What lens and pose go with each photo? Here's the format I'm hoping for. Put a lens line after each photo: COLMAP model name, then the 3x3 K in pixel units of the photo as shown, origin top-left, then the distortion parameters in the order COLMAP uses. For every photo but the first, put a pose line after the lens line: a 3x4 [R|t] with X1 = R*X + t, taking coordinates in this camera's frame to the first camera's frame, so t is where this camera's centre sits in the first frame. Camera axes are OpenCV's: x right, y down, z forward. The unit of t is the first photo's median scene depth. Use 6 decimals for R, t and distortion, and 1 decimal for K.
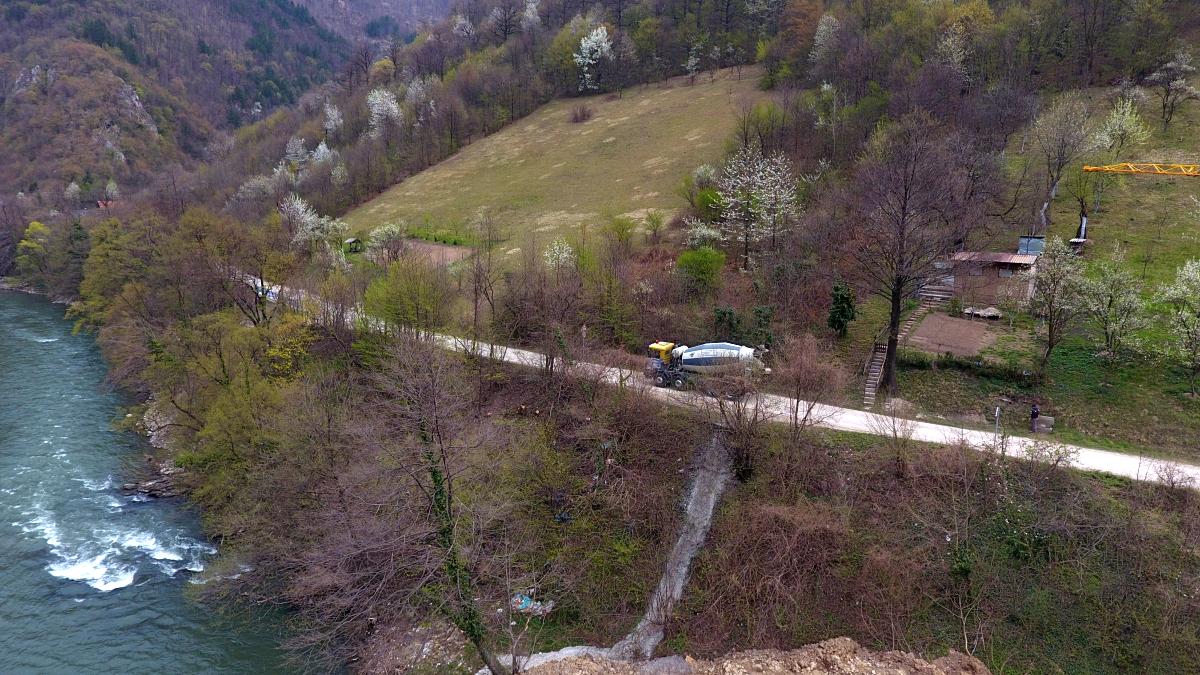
lens RADIAL K [[703.5, 0, 591.1], [0, 703.5, 319.1], [0, 0, 1]] dist [-0.002771, -0.002159]
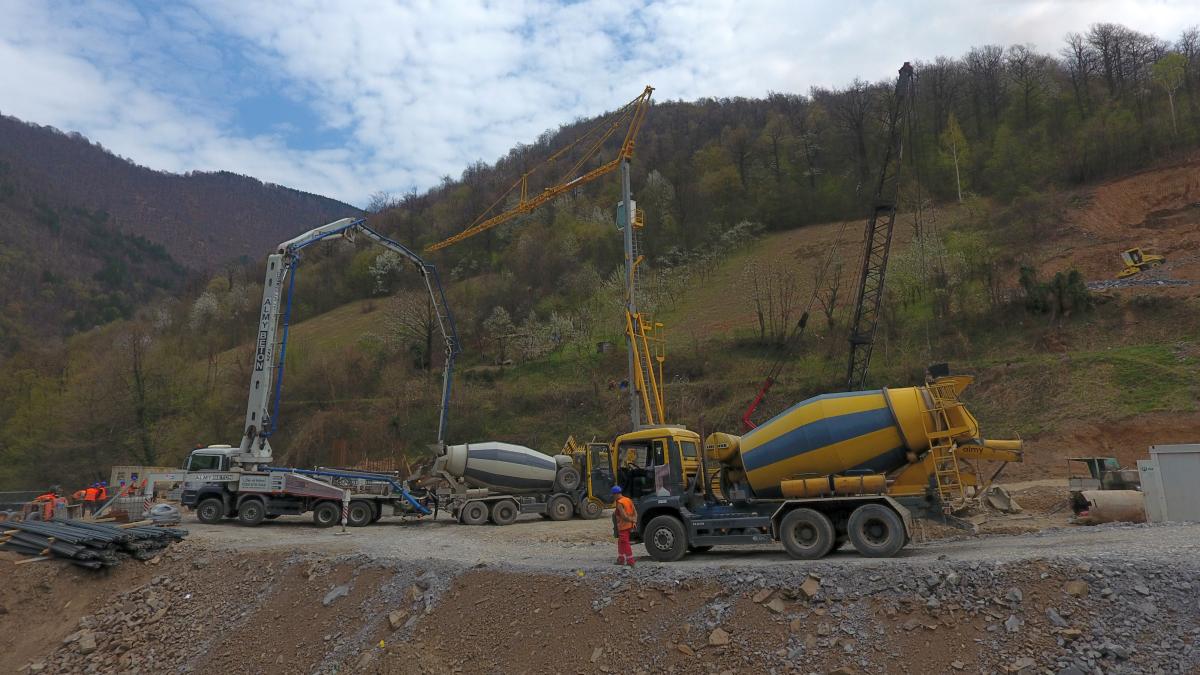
lens RADIAL K [[703.5, 0, 591.1], [0, 703.5, 319.1], [0, 0, 1]] dist [-0.002771, -0.002159]
pose [[0.983275, -0.008282, 0.181938, 0.308942], [0.066245, 0.946803, -0.314922, 0.327196], [-0.169651, 0.321707, 0.931516, -0.533886]]
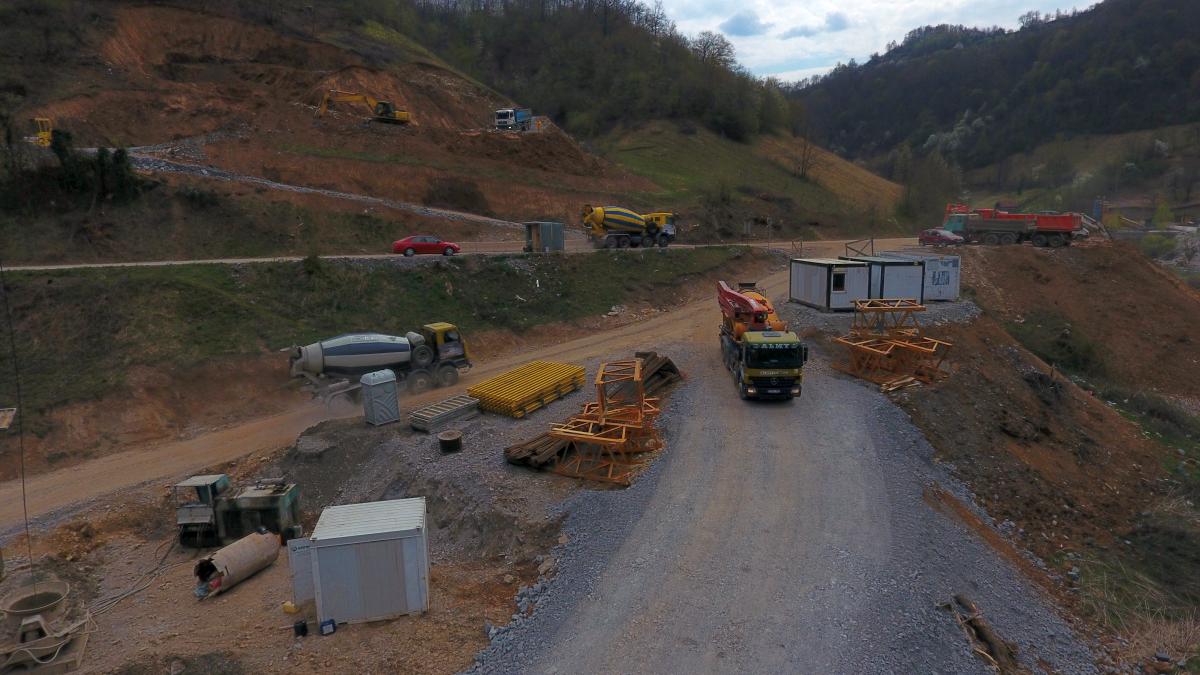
lens RADIAL K [[703.5, 0, 591.1], [0, 703.5, 319.1], [0, 0, 1]] dist [-0.002771, -0.002159]
pose [[0.141231, -0.167299, 0.975738, 0.356320], [0.158298, 0.976752, 0.144560, 0.206525], [-0.977239, 0.134041, 0.164430, -0.449238]]
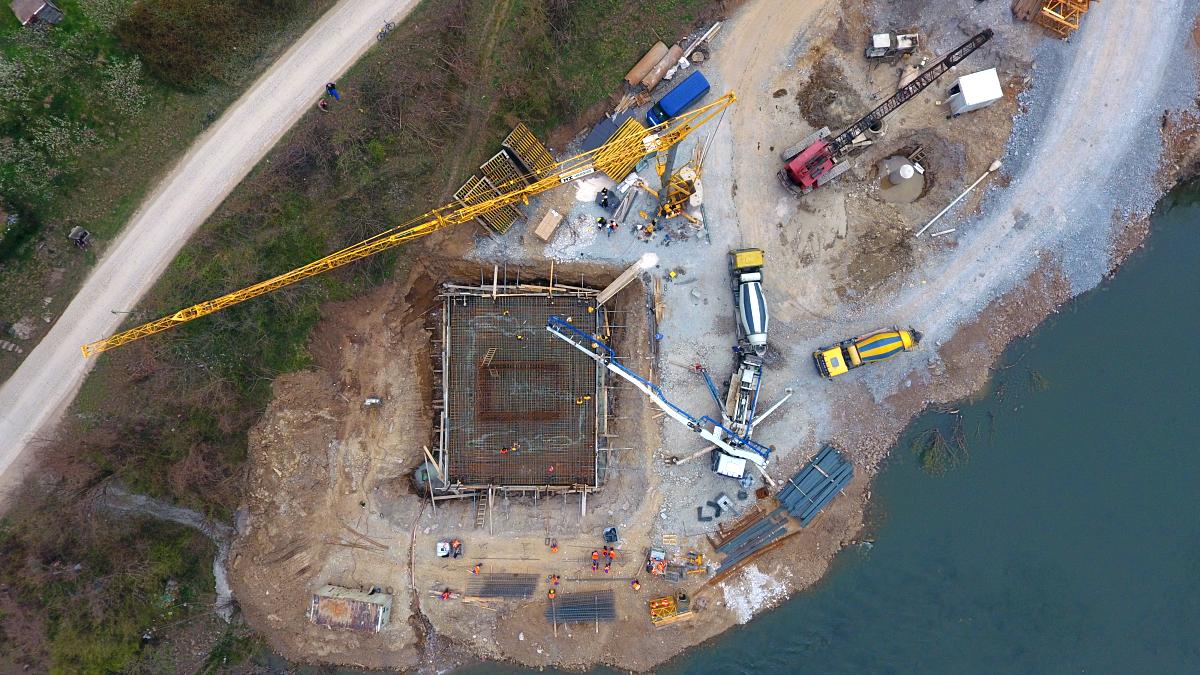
lens RADIAL K [[703.5, 0, 591.1], [0, 703.5, 319.1], [0, 0, 1]] dist [-0.002771, -0.002159]
pose [[0.079185, -0.996772, -0.013208, 0.322163], [0.169451, 0.000402, 0.985539, -0.500684], [-0.982352, -0.080278, 0.168936, -0.053453]]
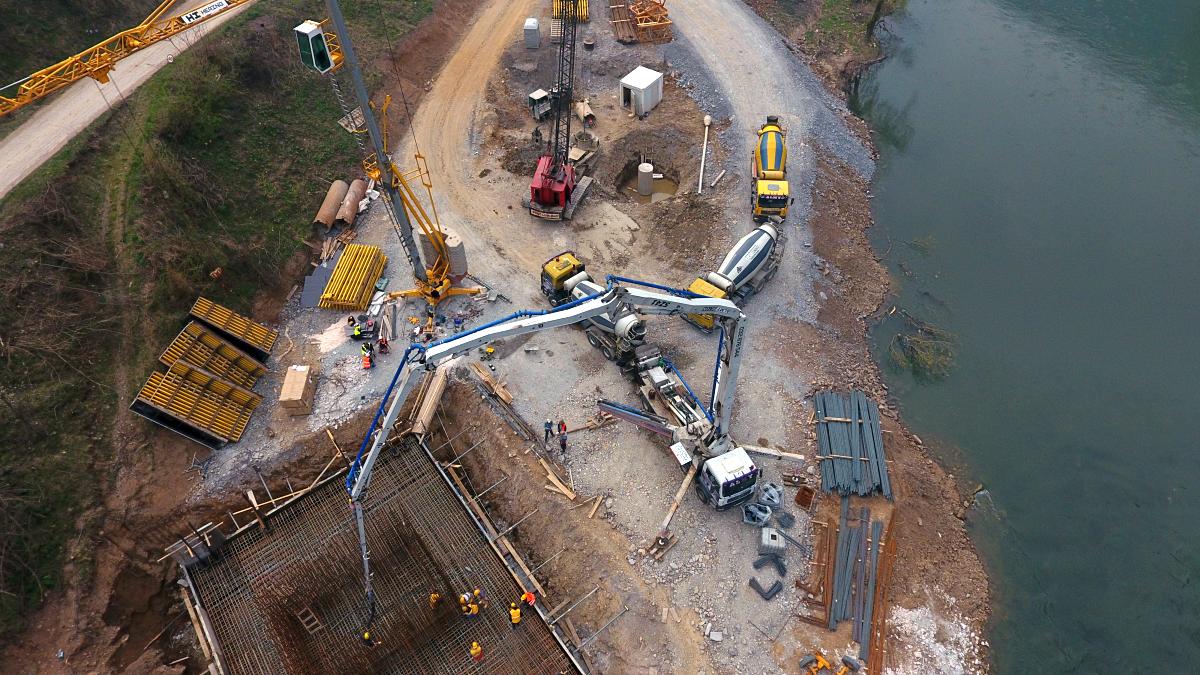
lens RADIAL K [[703.5, 0, 591.1], [0, 703.5, 319.1], [0, 0, 1]] dist [-0.002771, -0.002159]
pose [[-0.544880, -0.643660, 0.537408, 0.035915], [0.119294, 0.574881, 0.809494, -0.173947], [-0.829985, 0.505187, -0.236457, 0.047937]]
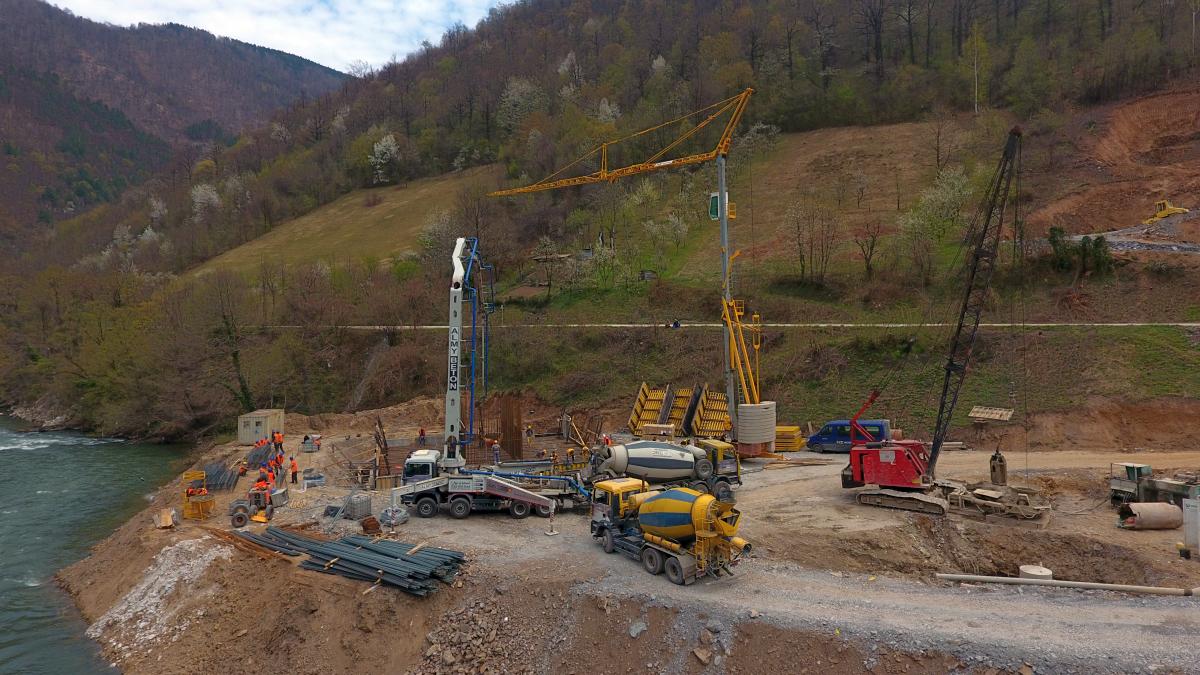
lens RADIAL K [[703.5, 0, 591.1], [0, 703.5, 319.1], [0, 0, 1]] dist [-0.002771, -0.002159]
pose [[0.975849, -0.049645, 0.212728, 0.184066], [0.077226, 0.989351, -0.123372, 0.230812], [-0.204338, 0.136820, 0.969292, -0.607897]]
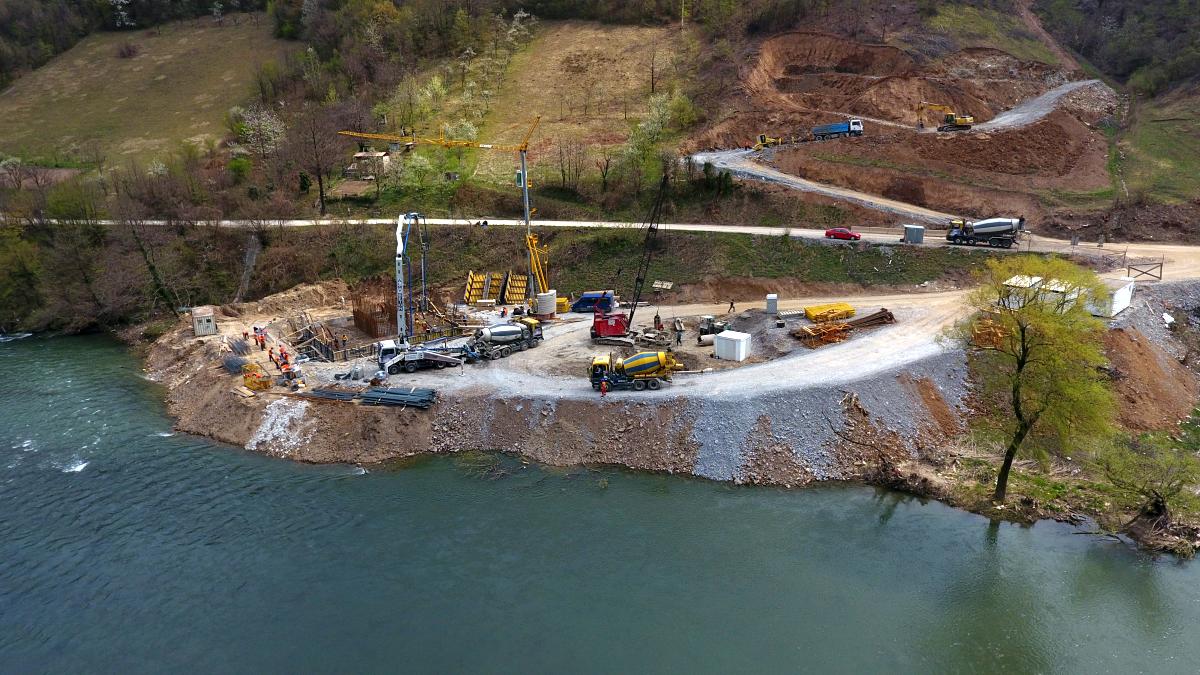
lens RADIAL K [[703.5, 0, 591.1], [0, 703.5, 319.1], [0, 0, 1]] dist [-0.002771, -0.002159]
pose [[0.843124, -0.193405, 0.501734, -0.073296], [0.115284, 0.976396, 0.182649, 0.078104], [-0.525216, -0.096154, 0.845519, -1.048375]]
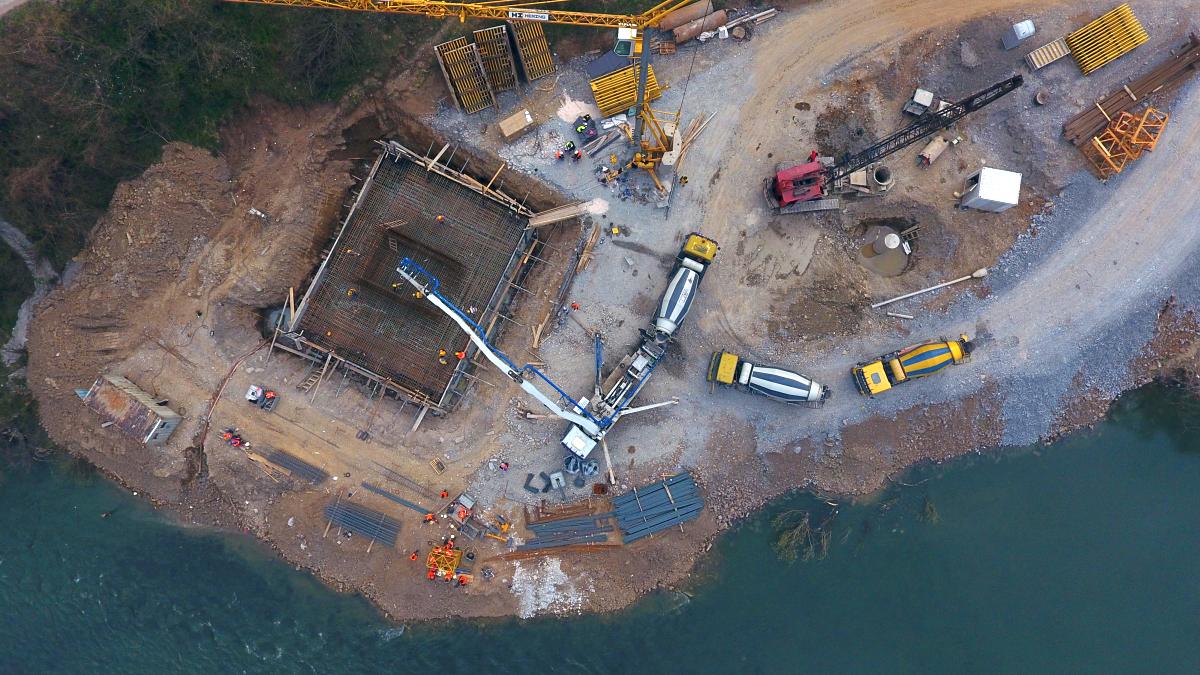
lens RADIAL K [[703.5, 0, 591.1], [0, 703.5, 319.1], [0, 0, 1]] dist [-0.002771, -0.002159]
pose [[0.500195, -0.865353, 0.031129, 0.255575], [0.136987, 0.114576, 0.983924, -0.413925], [-0.855009, -0.487890, 0.175852, -0.156238]]
